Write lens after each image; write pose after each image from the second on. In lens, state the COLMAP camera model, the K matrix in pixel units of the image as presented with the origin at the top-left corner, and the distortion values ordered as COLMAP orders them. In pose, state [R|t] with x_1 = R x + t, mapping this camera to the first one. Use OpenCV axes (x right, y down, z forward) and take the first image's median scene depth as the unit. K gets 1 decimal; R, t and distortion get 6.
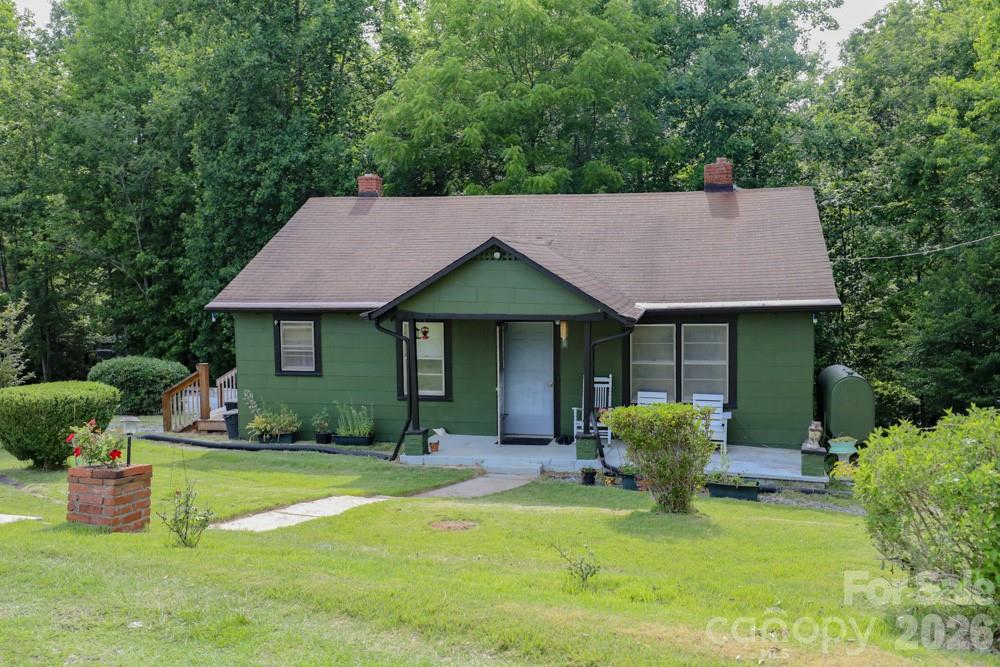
lens RADIAL K [[1040.2, 0, 500.0], [0, 1040.2, 333.5], [0, 0, 1]] dist [0.090760, -0.000643]
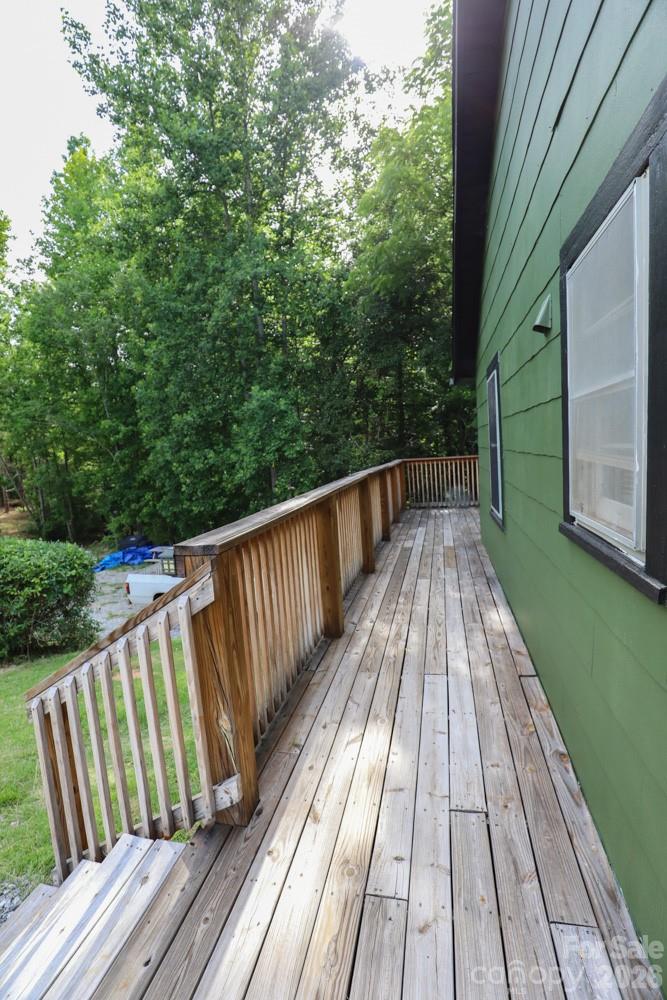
lens RADIAL K [[478.1, 0, 333.5], [0, 478.1, 500.0], [0, 0, 1]] dist [-0.000513, -0.000031]
pose [[0.998278, -0.058538, 0.003810, -0.119532], [0.058451, 0.998093, 0.019857, 0.005980], [-0.004965, -0.019600, 0.999796, 0.512776]]
